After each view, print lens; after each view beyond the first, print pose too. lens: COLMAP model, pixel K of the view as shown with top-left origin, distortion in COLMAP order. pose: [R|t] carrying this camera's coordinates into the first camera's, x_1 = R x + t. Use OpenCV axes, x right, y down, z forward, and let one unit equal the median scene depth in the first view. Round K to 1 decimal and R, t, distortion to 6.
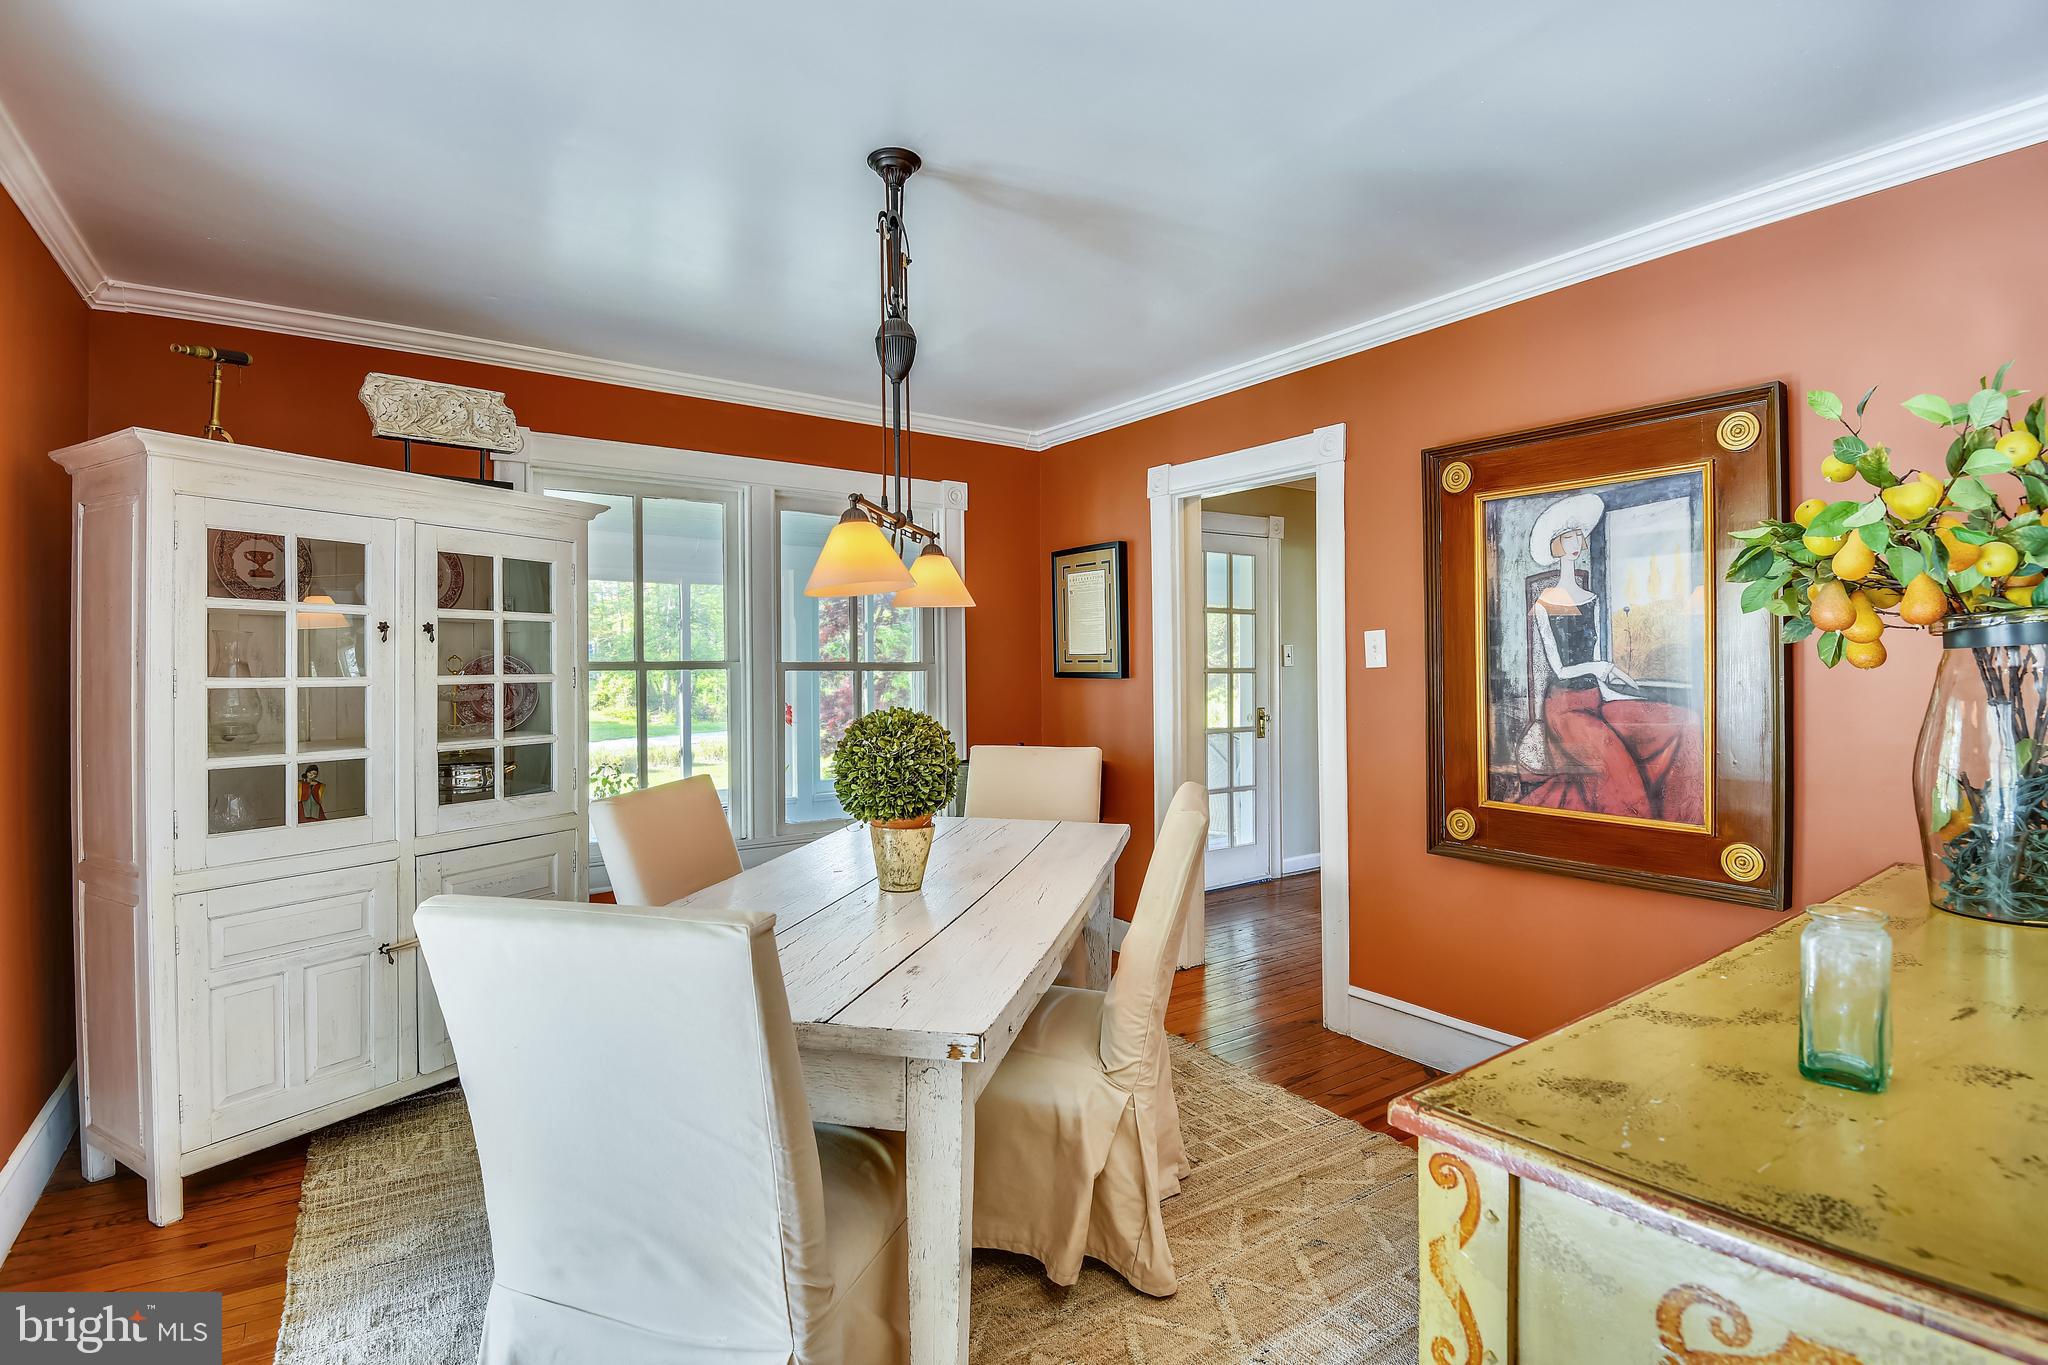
lens RADIAL K [[985.3, 0, 1036.3], [0, 985.3, 665.2], [0, 0, 1]] dist [-0.001096, -0.028641]
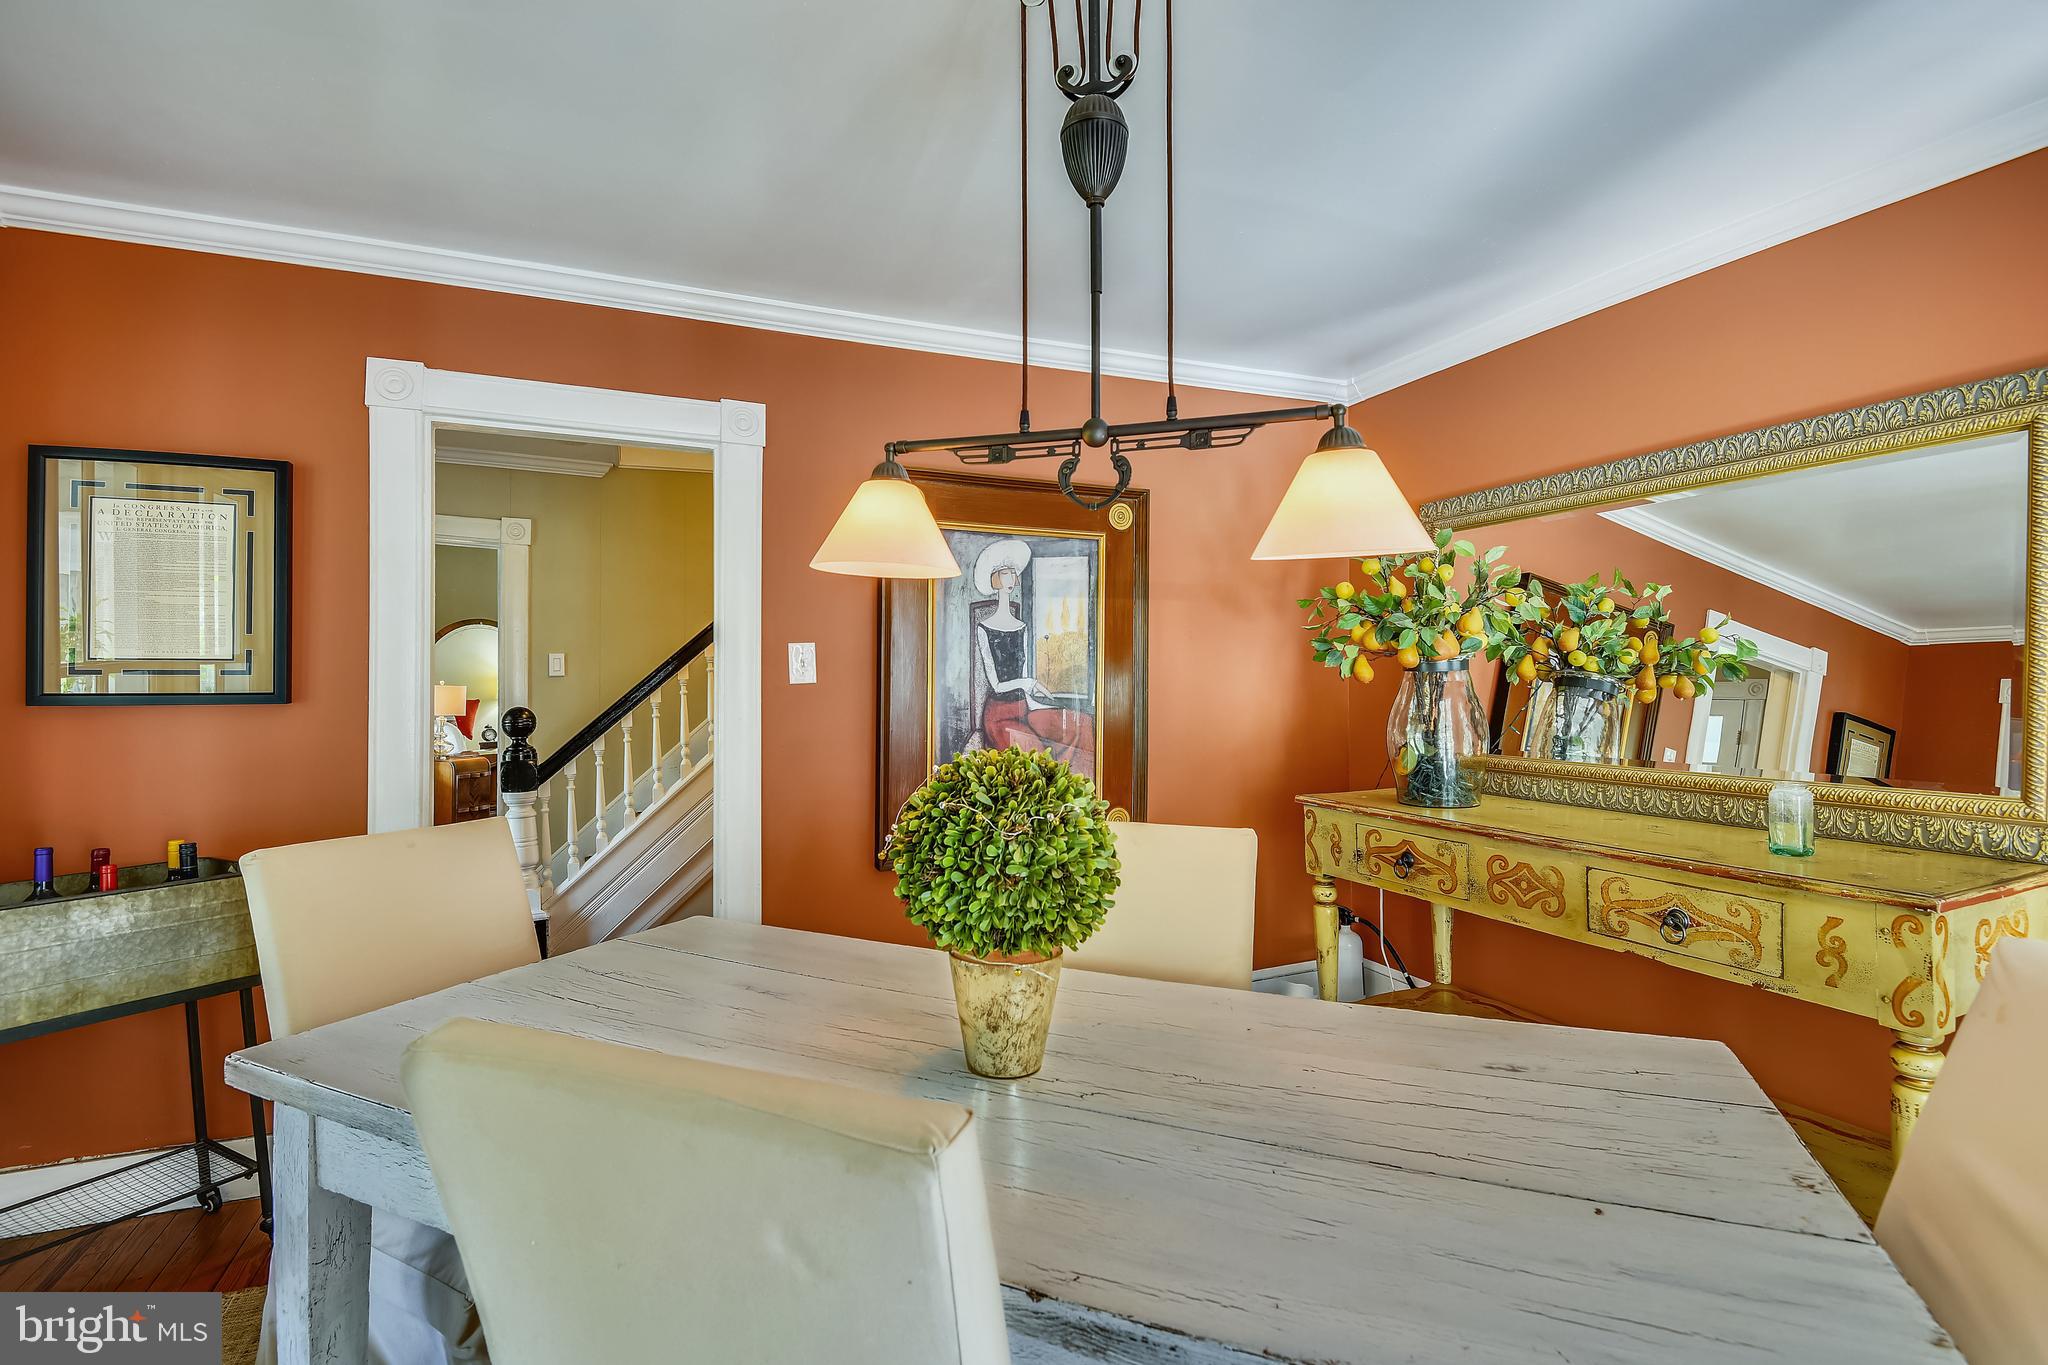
lens RADIAL K [[985.3, 0, 1036.3], [0, 985.3, 665.2], [0, 0, 1]] dist [-0.001096, -0.028641]
pose [[0.182121, 0.021772, 0.983035, -0.706975], [-0.000155, 0.999755, -0.022113, 0.008053], [-0.983276, 0.003875, 0.182080, 0.850164]]
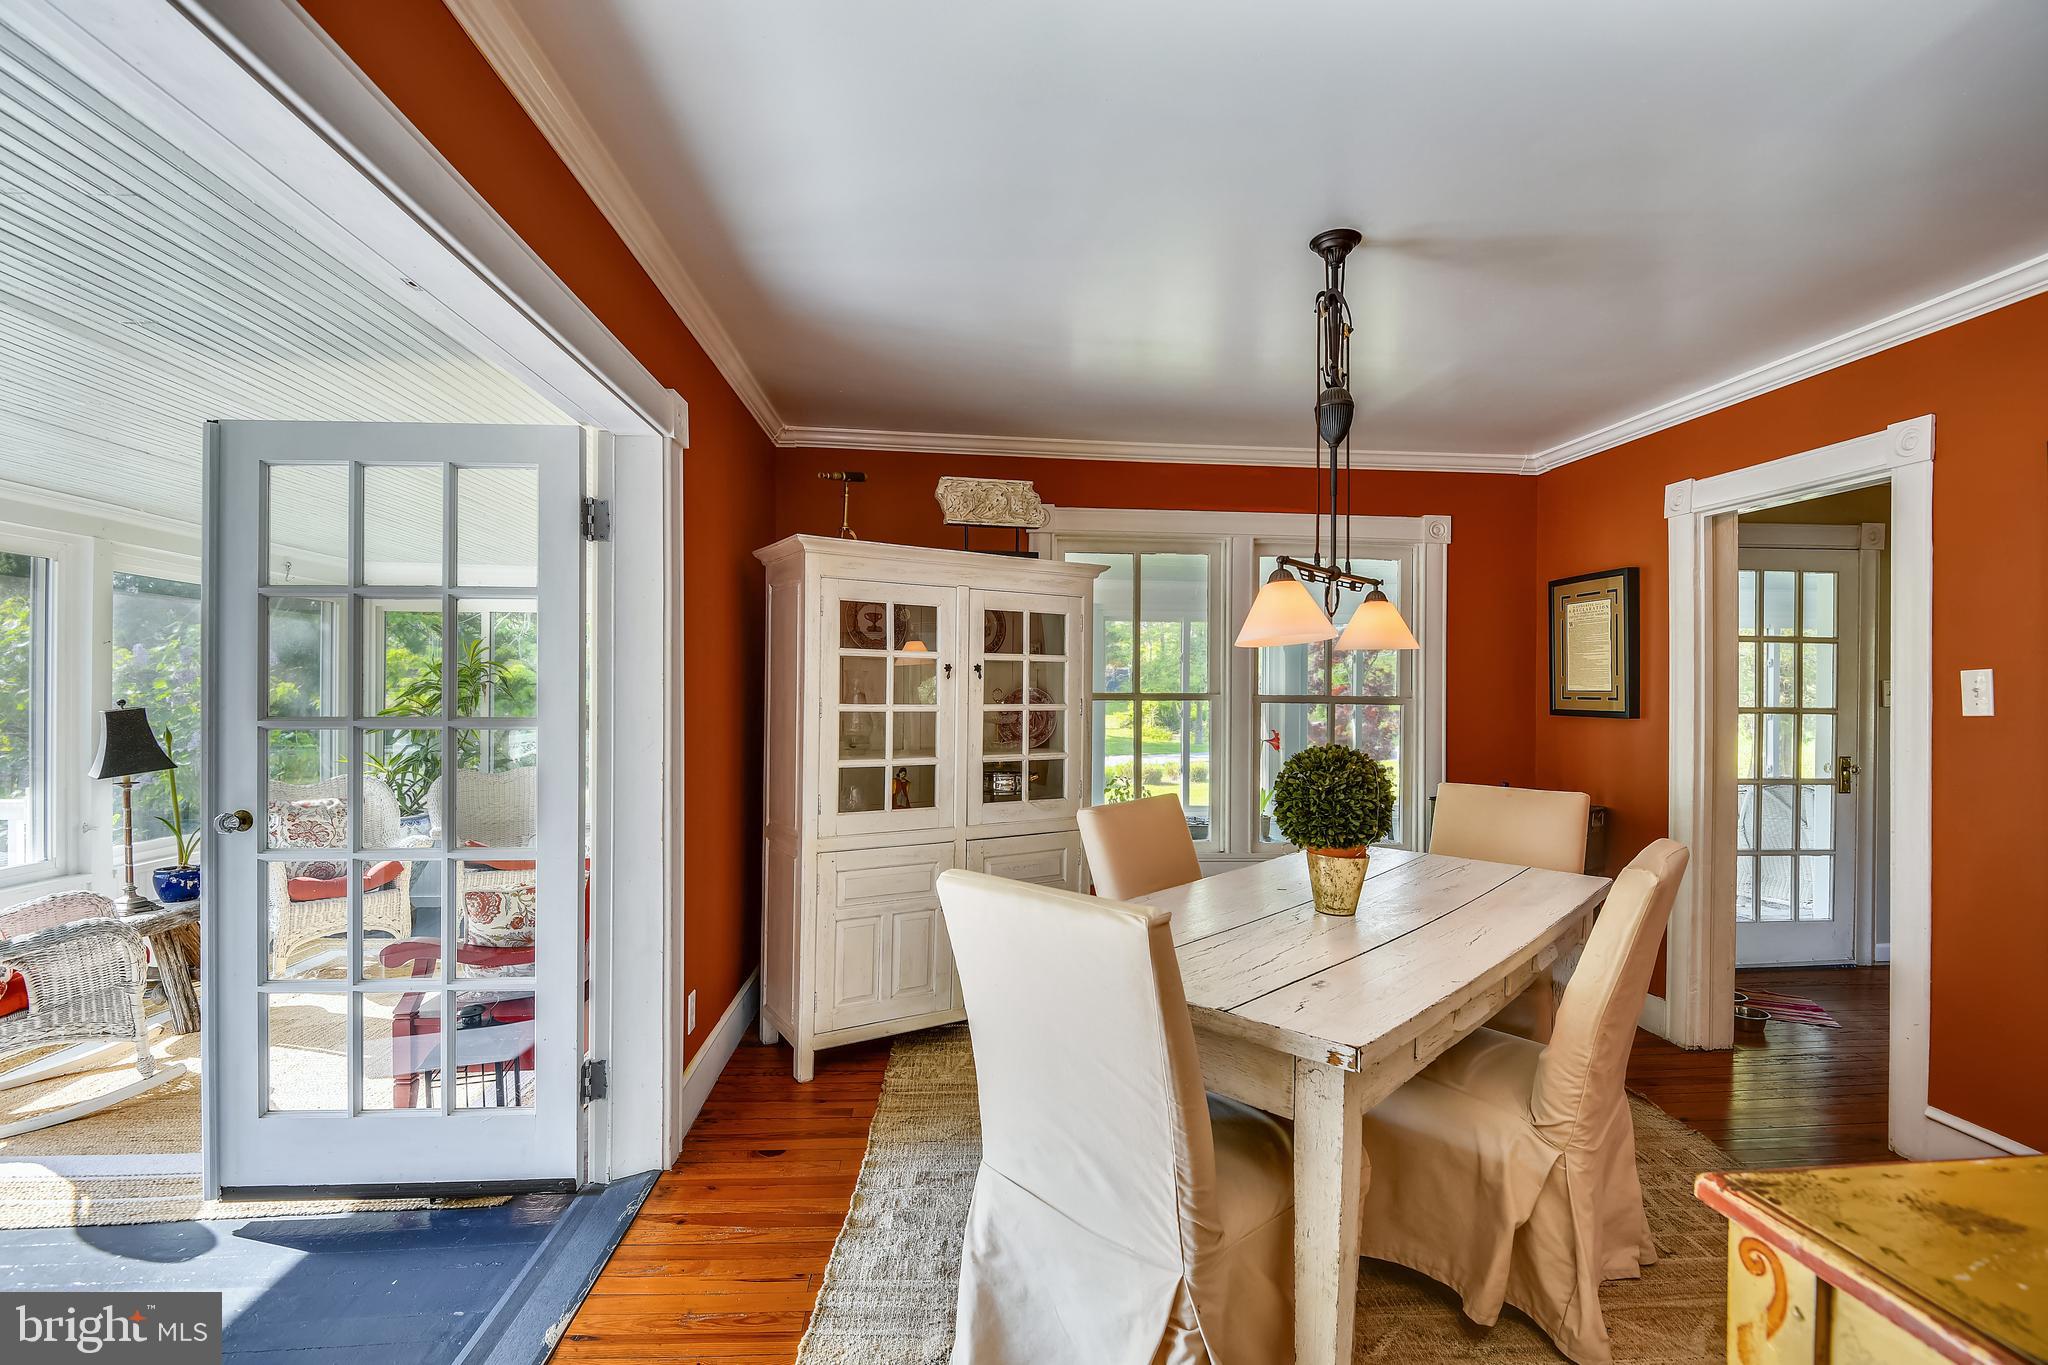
lens RADIAL K [[943.7, 0, 1027.3], [0, 943.7, 688.6], [0, 0, 1]] dist [0.004158, -0.013470]
pose [[0.861471, 0.012630, -0.507650, 0.088986], [-0.013276, 0.999909, 0.002348, -0.015692], [0.507633, 0.004717, 0.861560, -0.061904]]
